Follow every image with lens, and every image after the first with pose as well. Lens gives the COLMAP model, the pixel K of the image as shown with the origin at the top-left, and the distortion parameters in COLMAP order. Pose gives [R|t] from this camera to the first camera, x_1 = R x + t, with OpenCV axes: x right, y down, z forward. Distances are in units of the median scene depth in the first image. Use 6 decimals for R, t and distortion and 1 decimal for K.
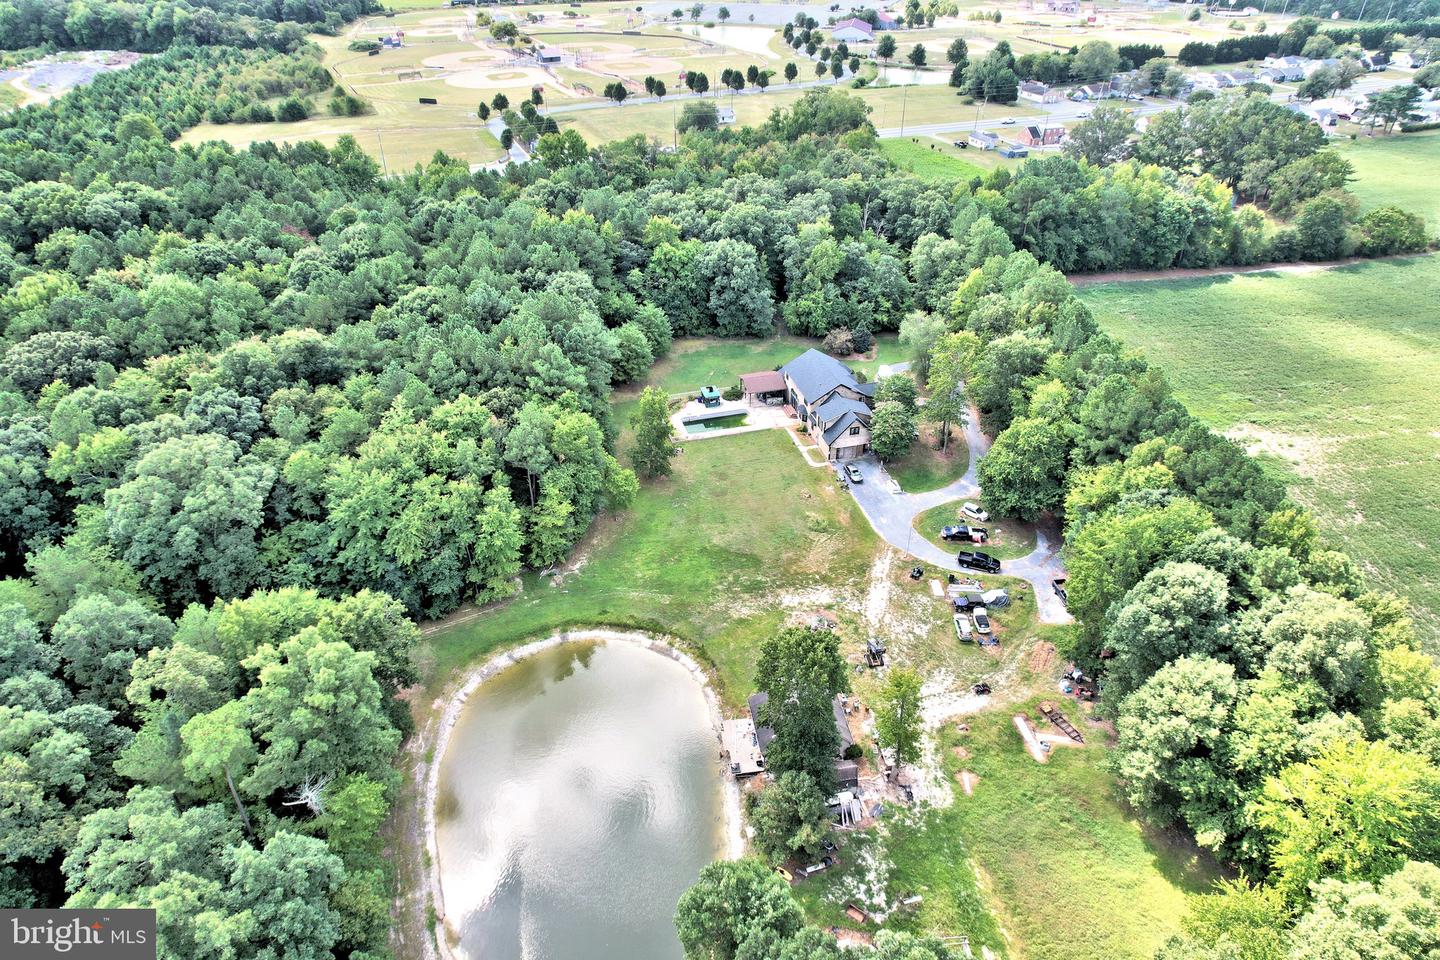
lens RADIAL K [[921.5, 0, 712.5], [0, 921.5, 487.7], [0, 0, 1]] dist [-0.063068, 0.059896]
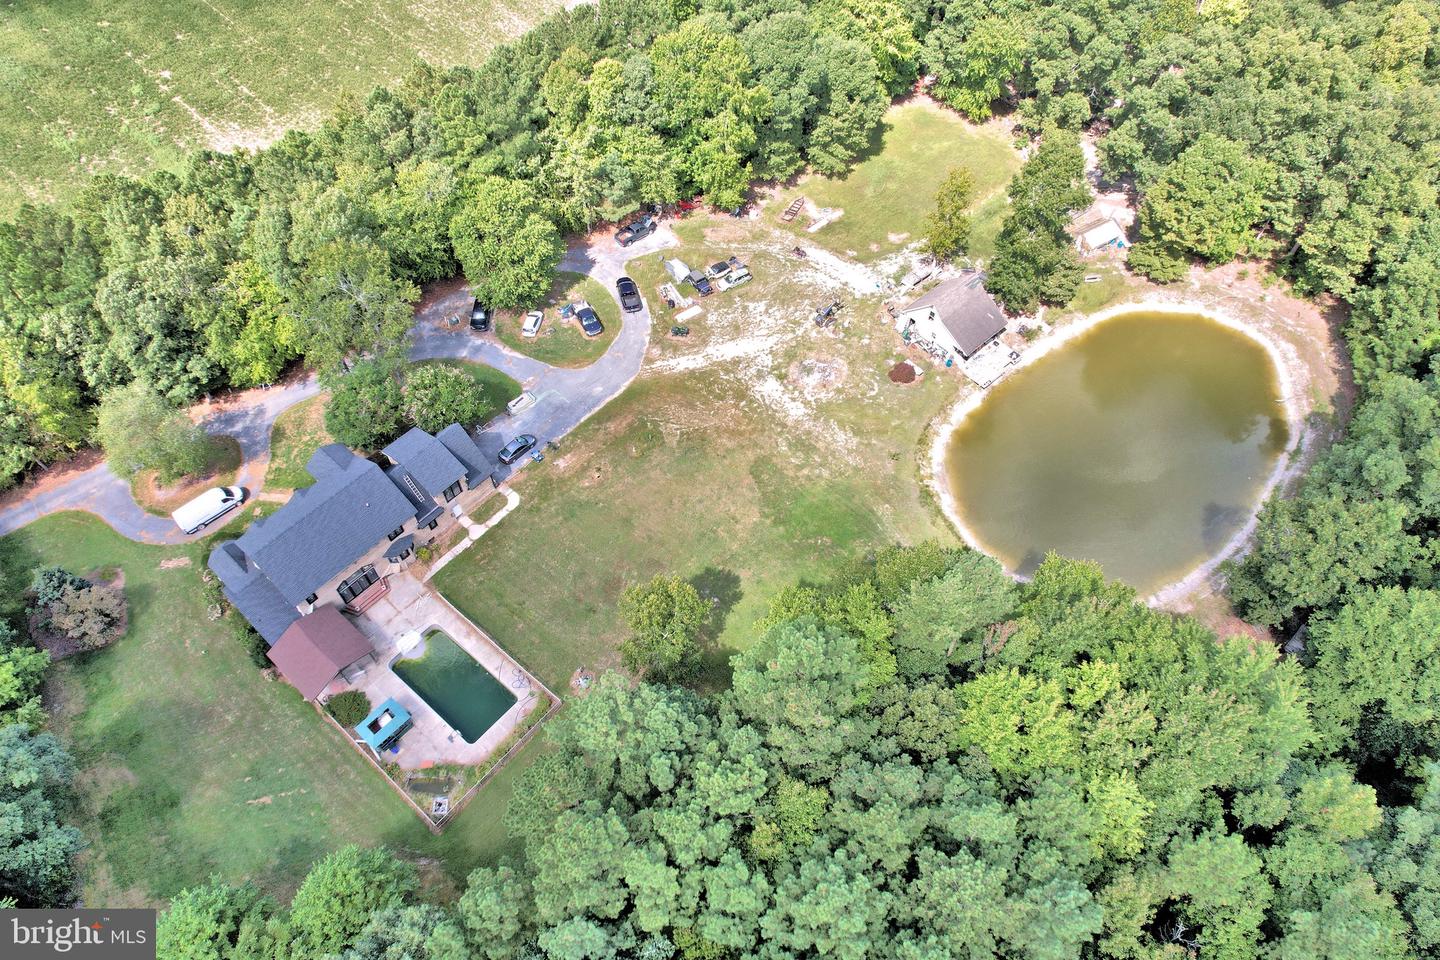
lens RADIAL K [[921.5, 0, 709.4], [0, 921.5, 485.4], [0, 0, 1]] dist [-0.063068, 0.059896]
pose [[-0.550315, -0.682354, 0.481192, -0.233352], [0.468699, 0.224485, 0.854358, -0.443496], [-0.690996, 0.695700, 0.196281, 0.633783]]
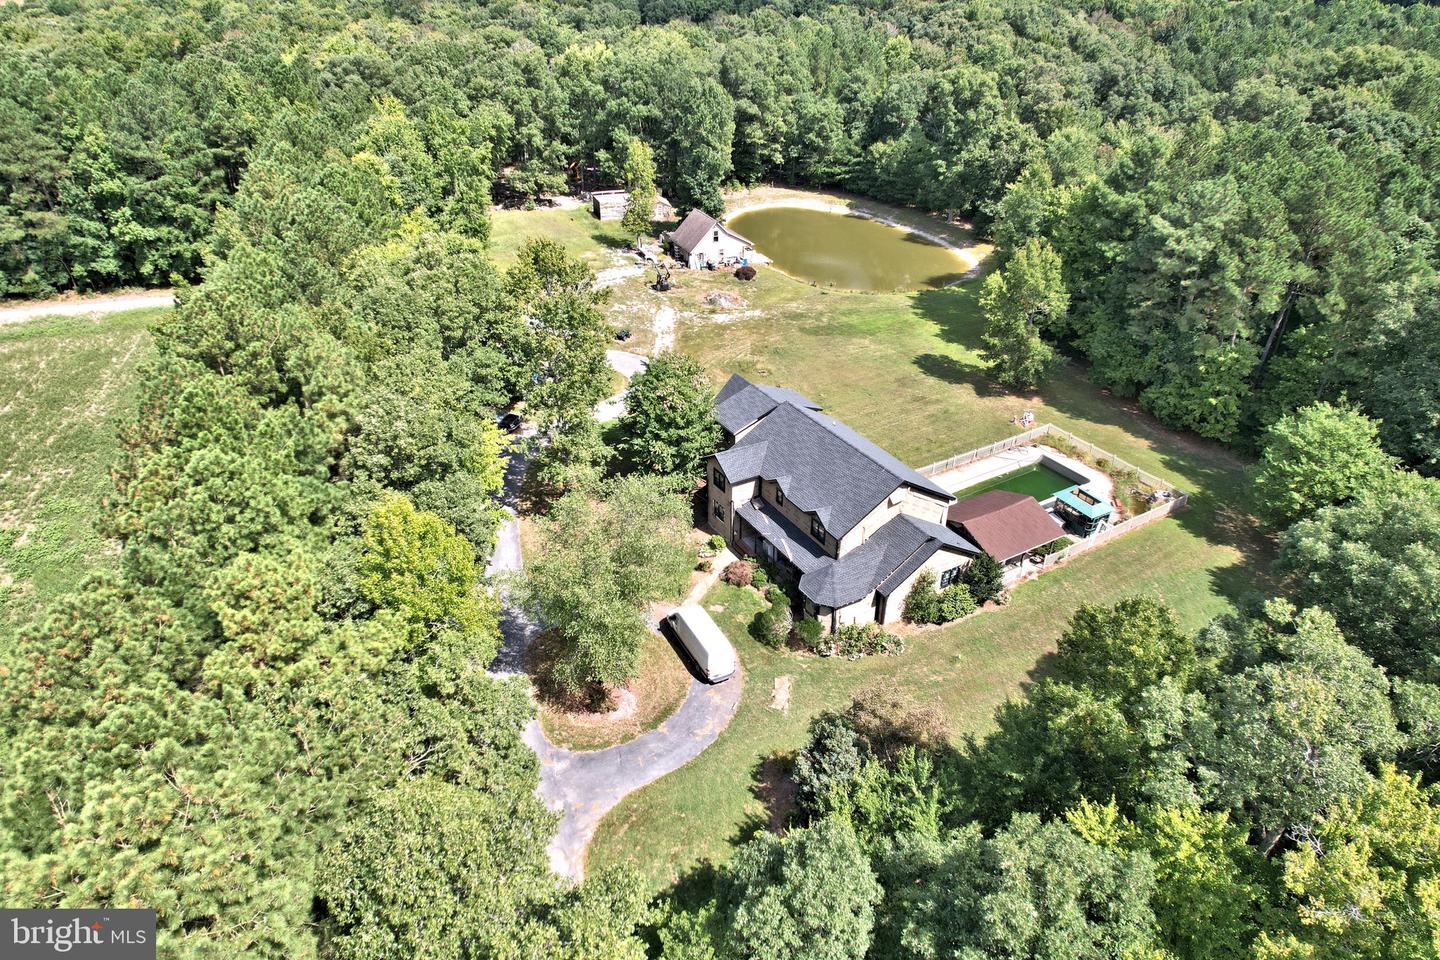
lens RADIAL K [[921.5, 0, 728.6], [0, 921.5, 483.0], [0, 0, 1]] dist [-0.063068, 0.059896]
pose [[-0.964876, 0.128030, -0.229397, 0.240394], [-0.153147, 0.435358, 0.887136, -0.442371], [0.213450, 0.891107, -0.400459, 1.044123]]
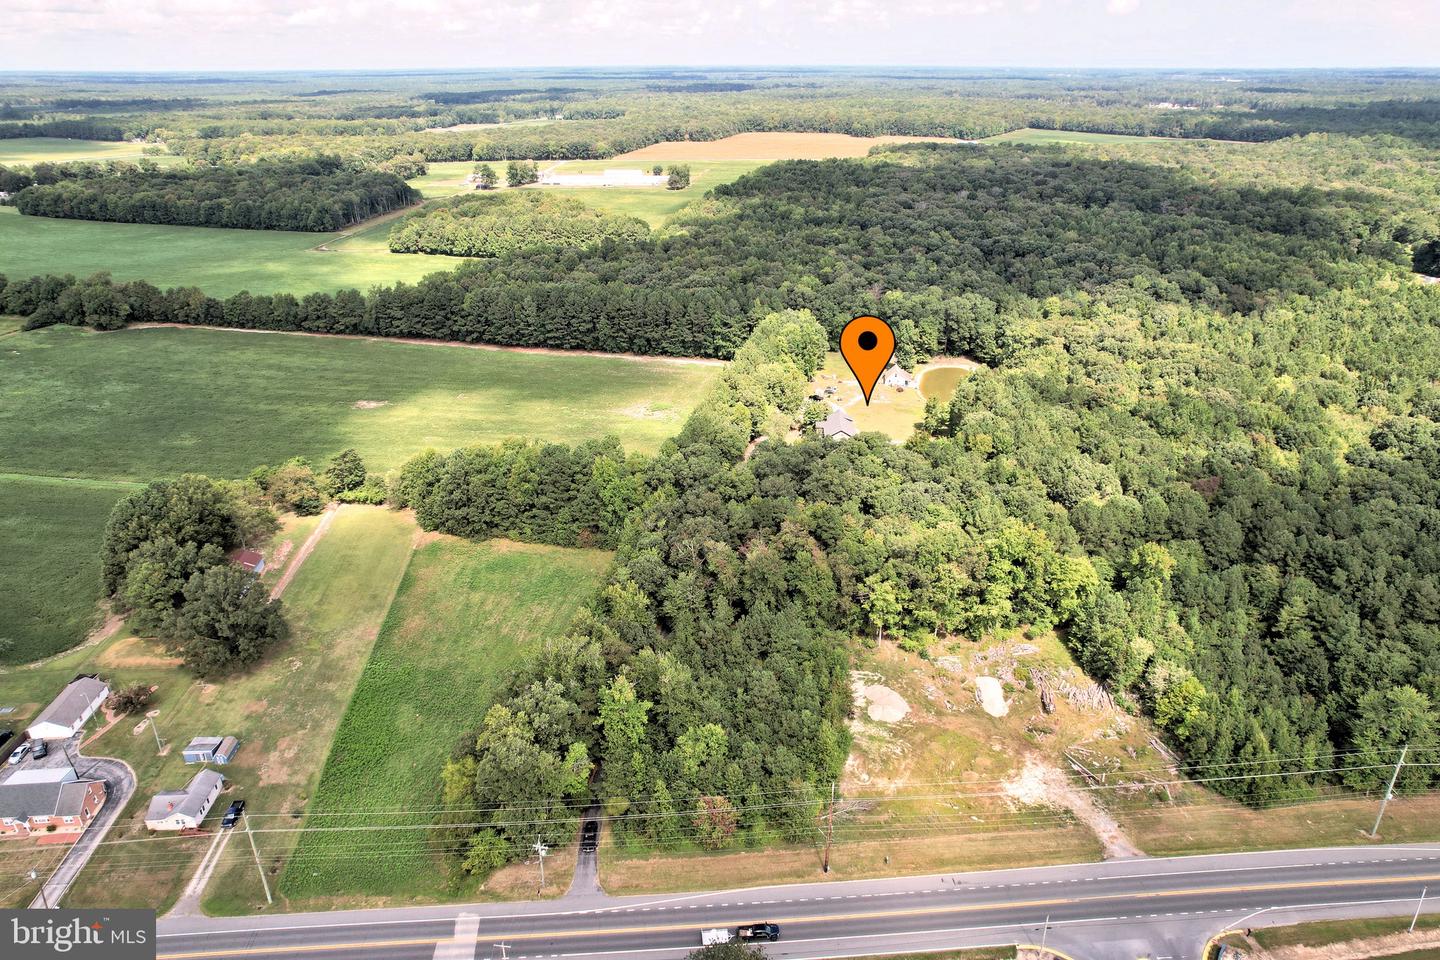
lens RADIAL K [[921.5, 0, 721.0], [0, 921.5, 476.5], [0, 0, 1]] dist [-0.063068, 0.059896]
pose [[-0.954289, -0.130056, 0.269106, -0.154043], [0.162472, 0.529995, 0.832291, -1.535606], [-0.250869, 0.837968, -0.484638, 1.860500]]
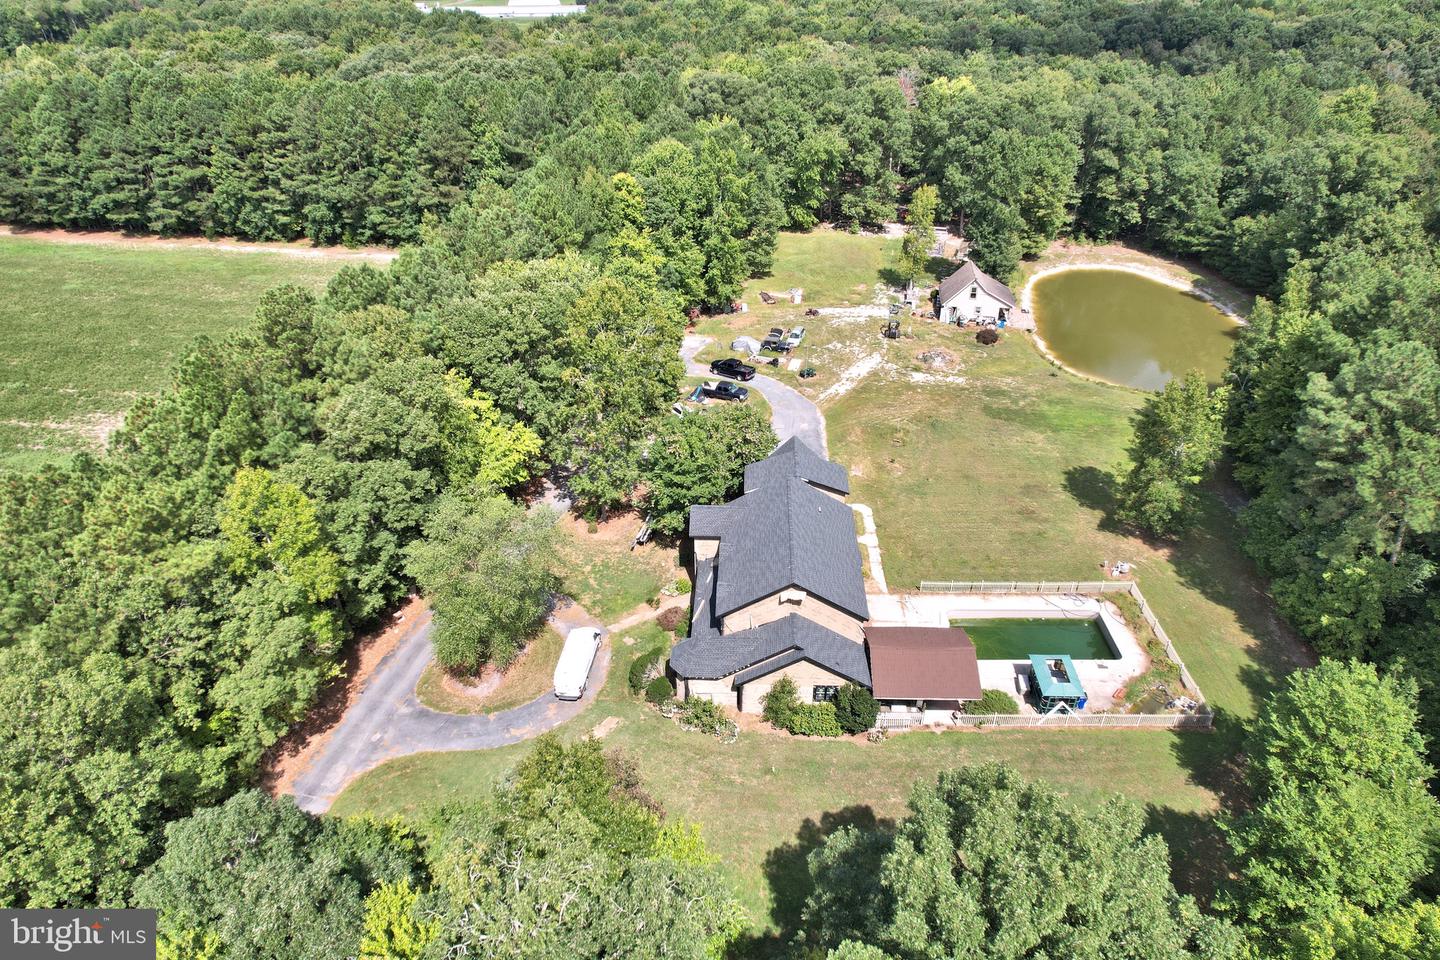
lens RADIAL K [[921.5, 0, 713.3], [0, 921.5, 485.8], [0, 0, 1]] dist [-0.063068, 0.059896]
pose [[-0.955464, -0.151817, 0.253062, 0.046254], [0.166046, 0.432336, 0.886292, -0.470813], [-0.243962, 0.888840, -0.387873, 1.027444]]
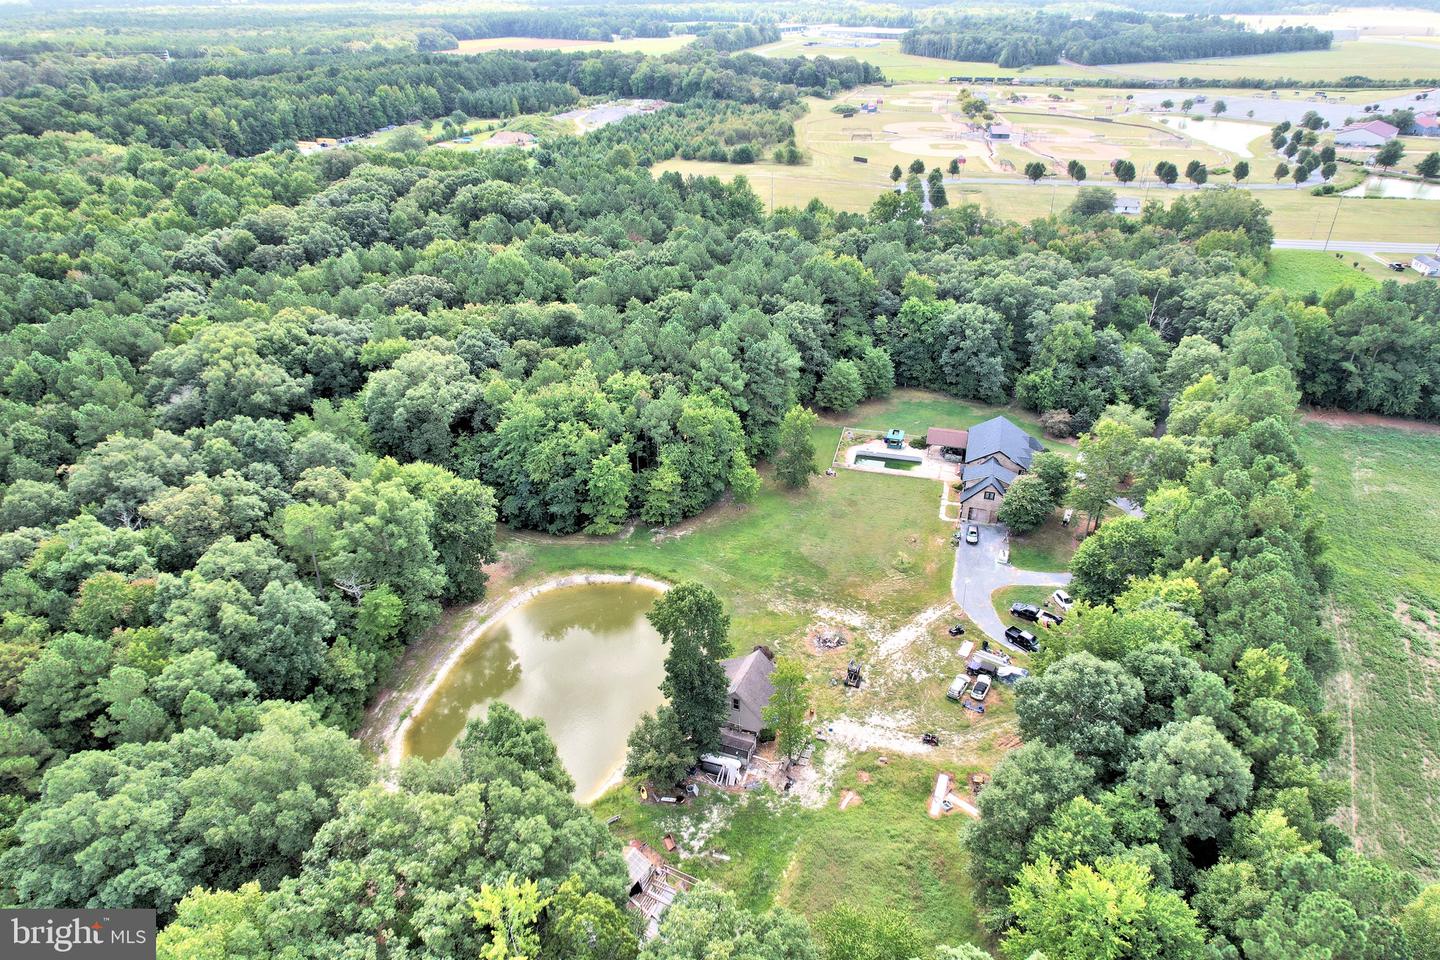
lens RADIAL K [[921.5, 0, 721.7], [0, 921.5, 486.6], [0, 0, 1]] dist [-0.063068, 0.059896]
pose [[0.858033, 0.252583, -0.447193, 0.287686], [-0.284155, 0.958771, -0.003680, 0.013035], [0.427826, 0.130230, 0.894430, -0.022612]]
